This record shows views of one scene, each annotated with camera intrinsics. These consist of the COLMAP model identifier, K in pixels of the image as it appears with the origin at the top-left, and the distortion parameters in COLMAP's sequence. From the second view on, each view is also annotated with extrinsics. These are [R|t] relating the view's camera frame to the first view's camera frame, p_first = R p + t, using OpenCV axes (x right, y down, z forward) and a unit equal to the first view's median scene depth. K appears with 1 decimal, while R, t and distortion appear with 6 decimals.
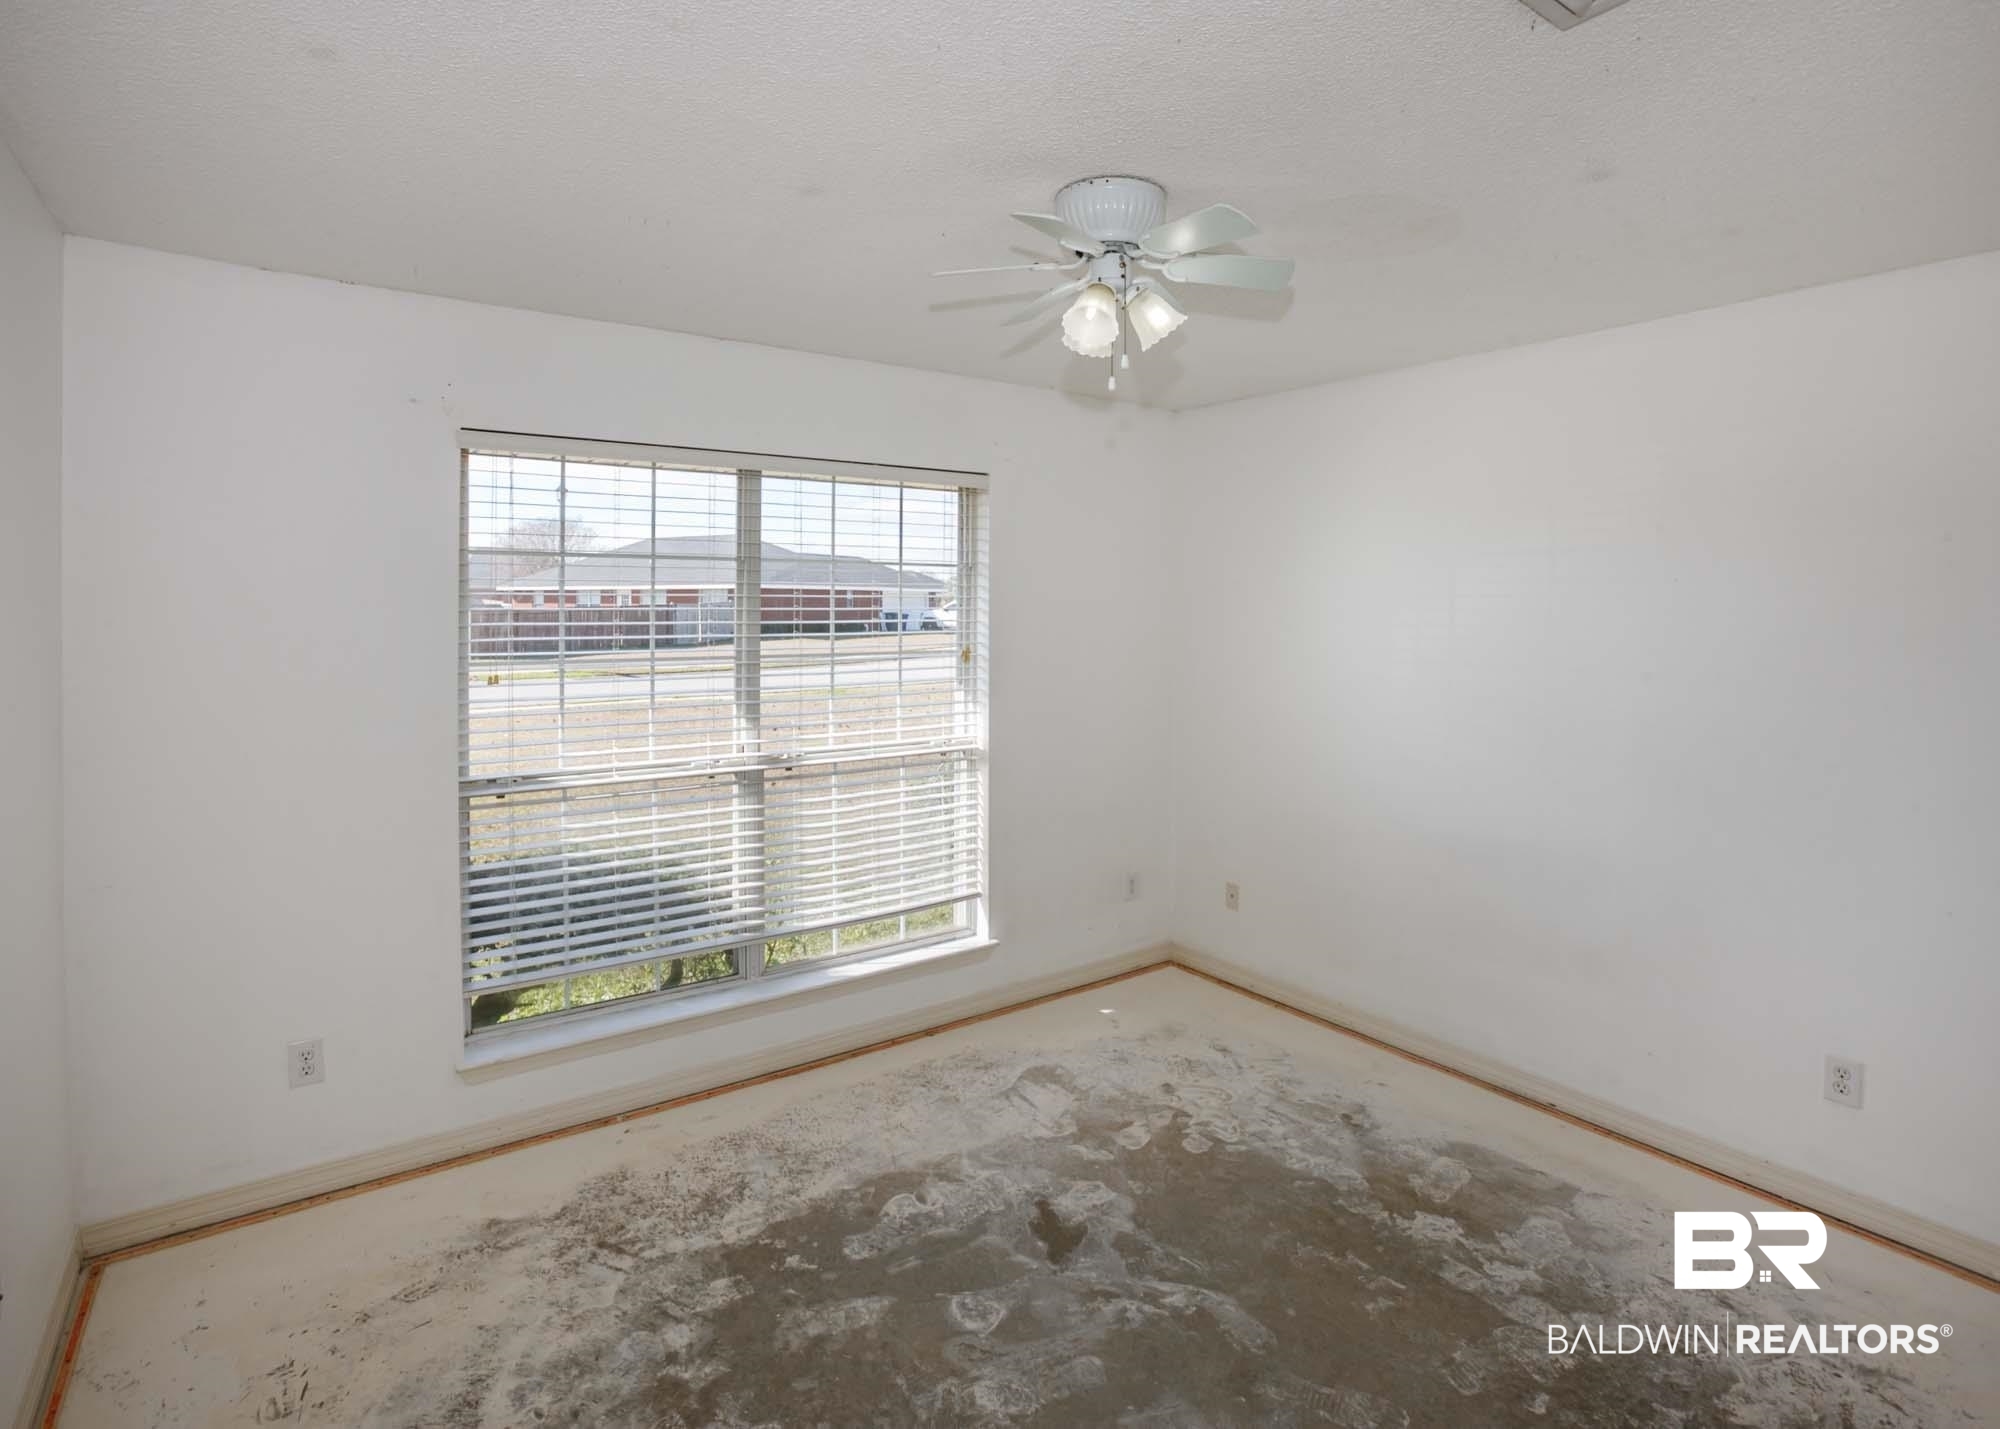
lens RADIAL K [[1013.8, 0, 1032.3], [0, 1013.8, 623.2], [0, 0, 1]] dist [-0.060422, 0.021718]
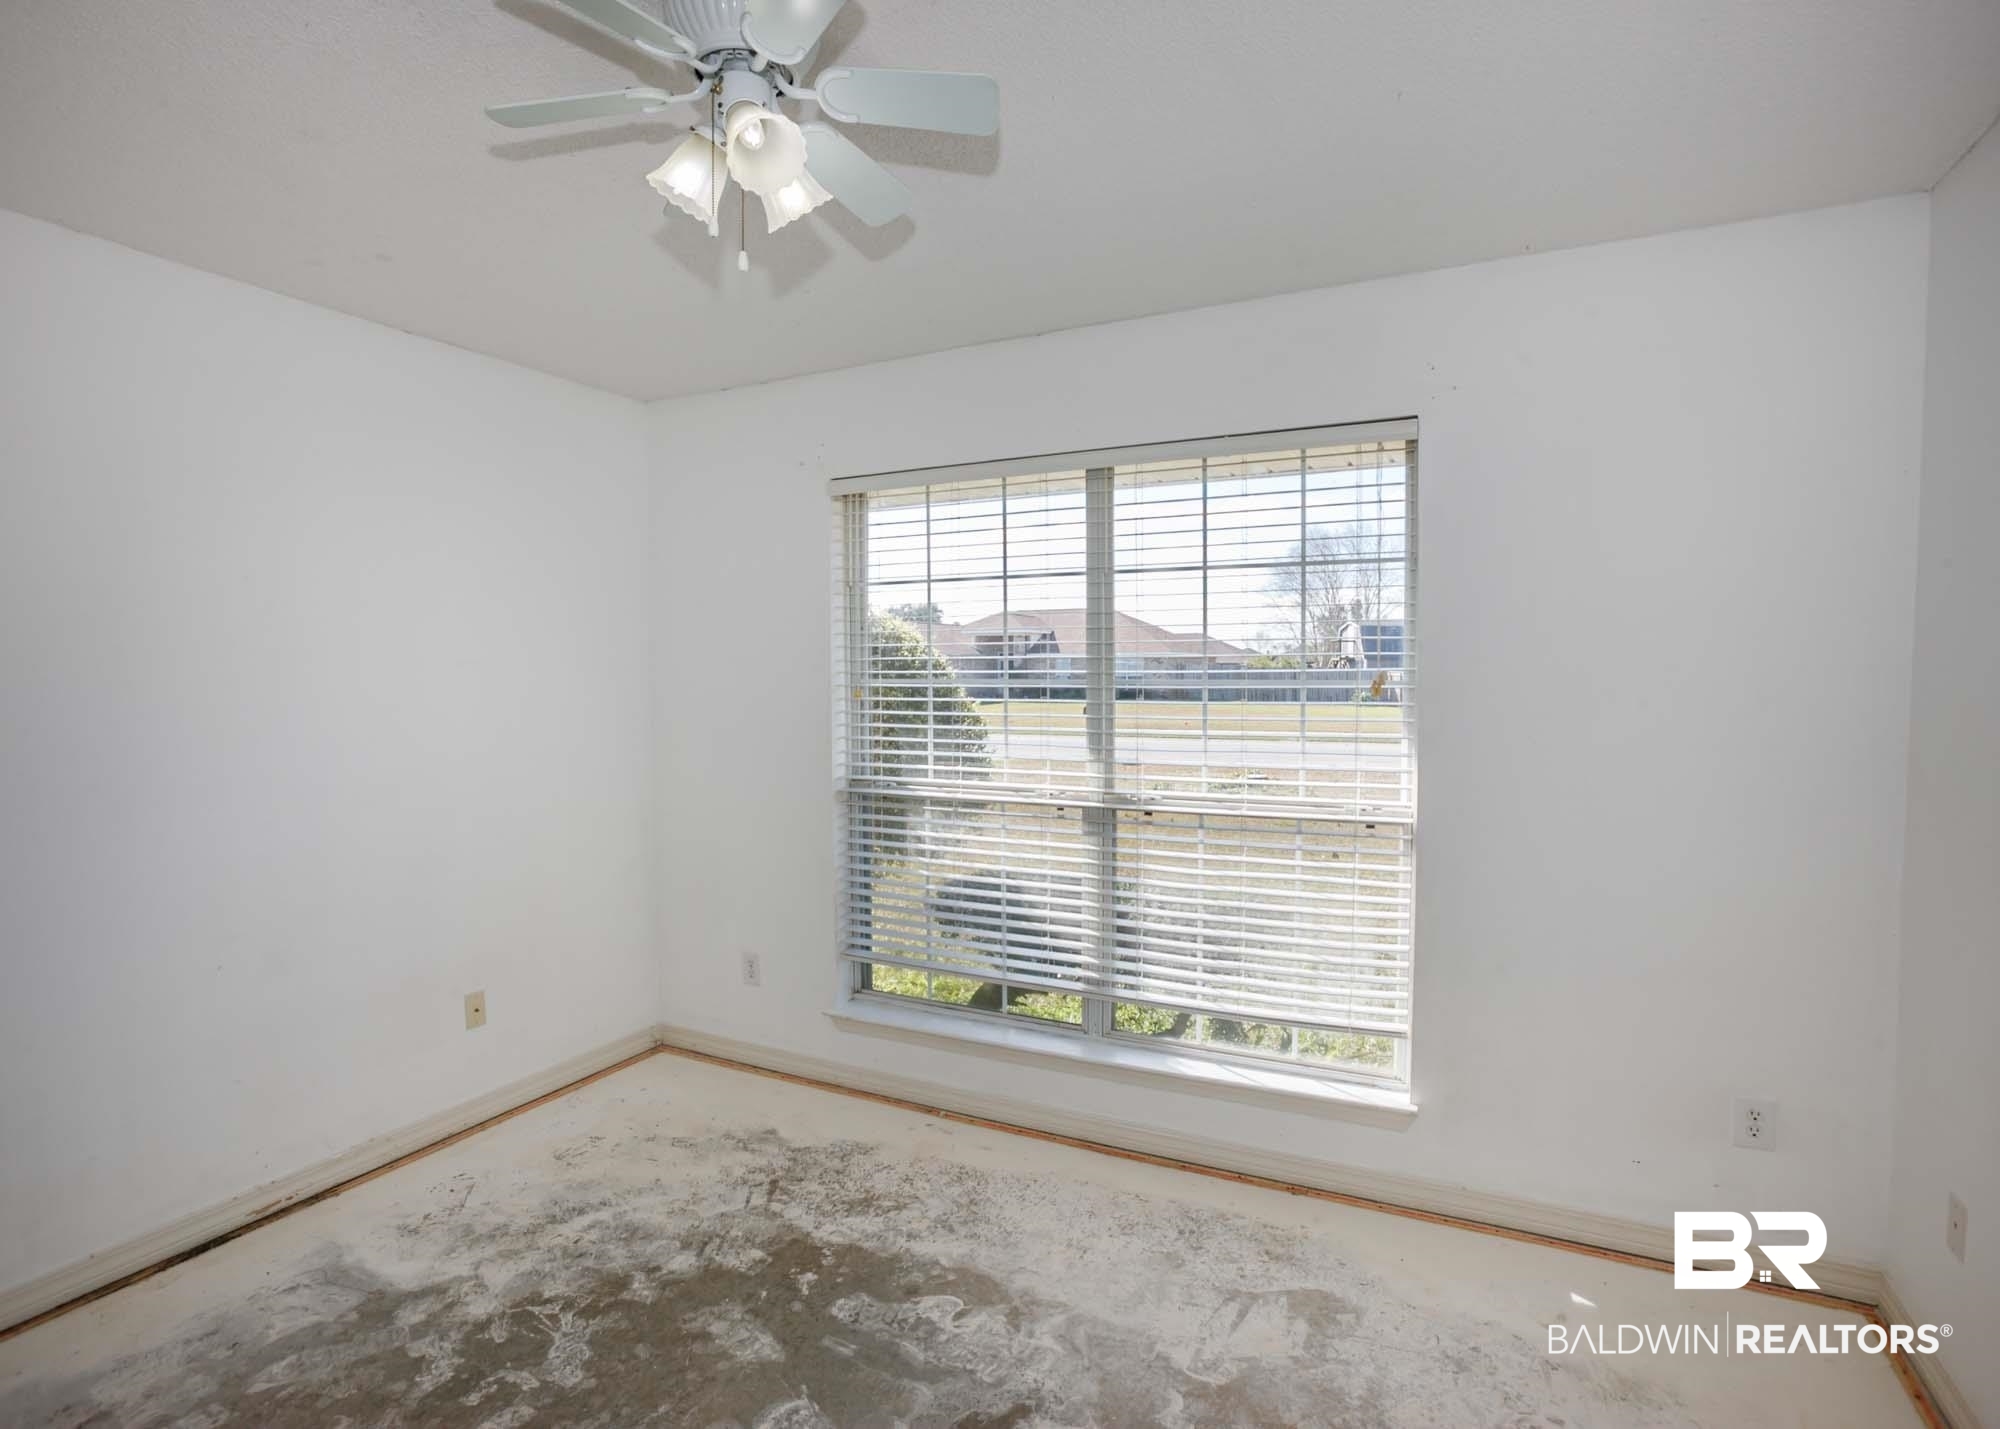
lens RADIAL K [[1013.8, 0, 1010.4], [0, 1013.8, 718.3], [0, 0, 1]] dist [-0.060422, 0.021718]
pose [[0.426041, 0.021721, -0.904443, 0.641442], [-0.004846, 0.999752, 0.021727, 0.056207], [0.904691, -0.004873, 0.426041, 0.670516]]
